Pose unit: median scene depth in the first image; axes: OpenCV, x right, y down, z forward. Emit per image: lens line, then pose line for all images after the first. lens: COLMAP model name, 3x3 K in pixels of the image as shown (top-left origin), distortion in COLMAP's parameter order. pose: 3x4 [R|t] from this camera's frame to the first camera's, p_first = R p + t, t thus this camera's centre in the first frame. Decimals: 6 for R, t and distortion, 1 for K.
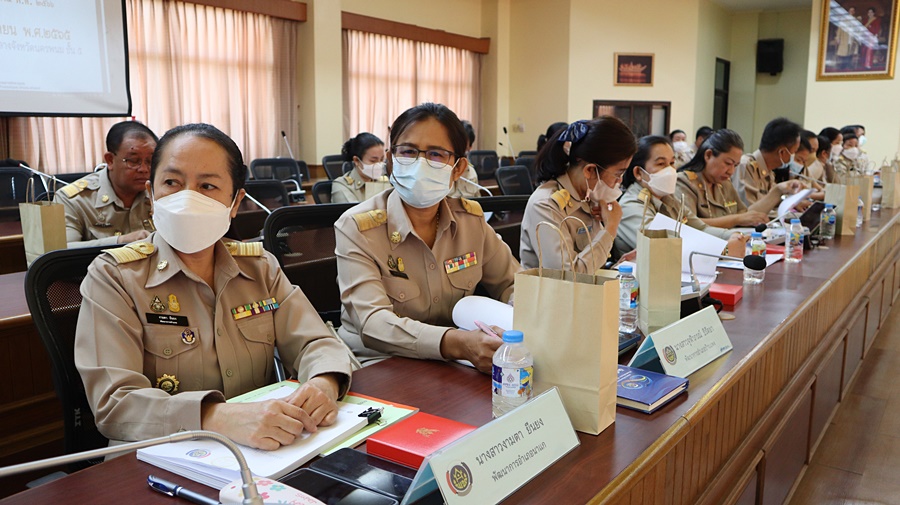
lens RADIAL K [[718.4, 0, 450.0], [0, 718.4, 252.5], [0, 0, 1]] dist [-0.092356, 0.081306]
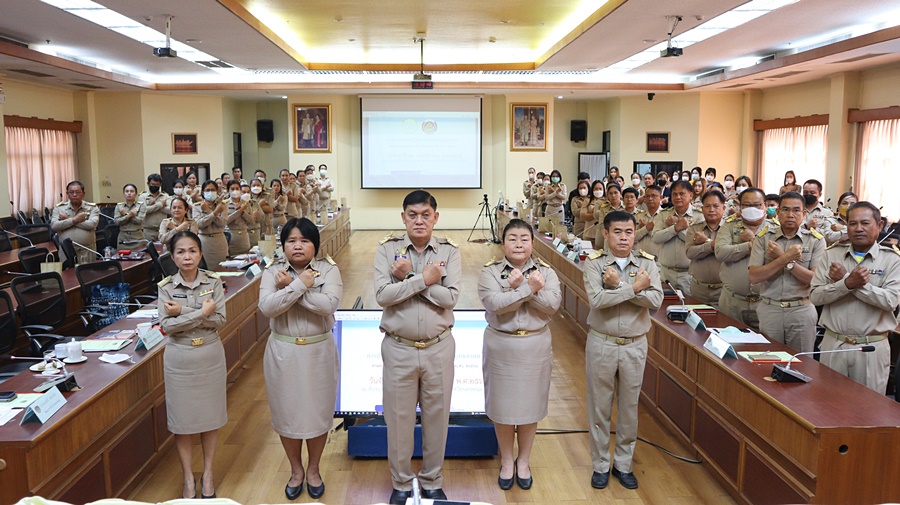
lens RADIAL K [[722.9, 0, 450.0], [0, 722.9, 252.5], [0, 0, 1]] dist [-0.086417, 0.082396]
pose [[0.777000, -0.087328, 0.623414, -0.325022], [0.106091, 0.994331, 0.007058, 0.034546], [-0.620496, 0.060655, 0.781860, -0.646612]]
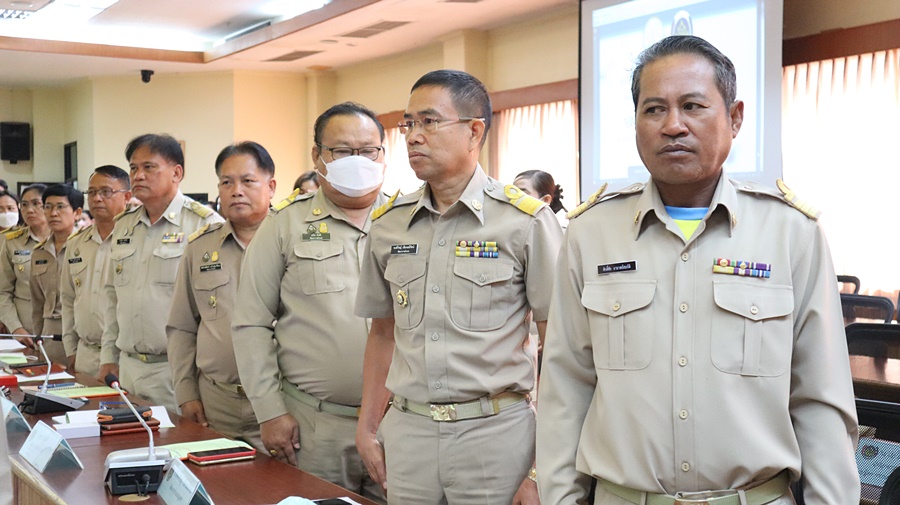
lens RADIAL K [[1143.5, 0, 450.0], [0, 1143.5, 252.5], [0, 0, 1]] dist [0.013308, 0.057689]
pose [[0.374136, -0.031080, 0.926853, -0.116791], [0.156972, 0.987139, -0.030263, 0.065404], [-0.913992, 0.156813, 0.374203, -0.527732]]
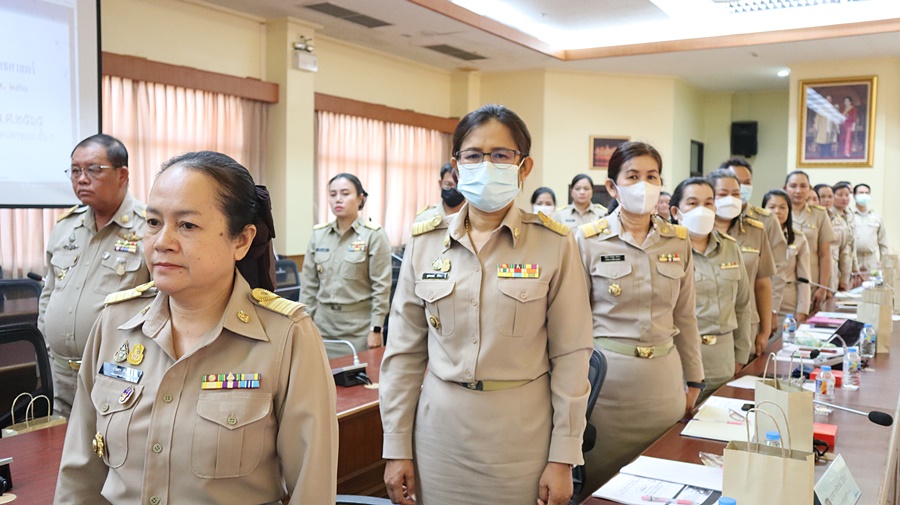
lens RADIAL K [[792.6, 0, 450.0], [0, 792.6, 252.5], [0, 0, 1]] dist [-0.038431, 0.004755]
pose [[0.996301, 0.005848, 0.085731, -0.053259], [0.002807, 0.994934, -0.100492, -0.018101], [-0.085884, 0.100361, 0.991237, -0.032328]]
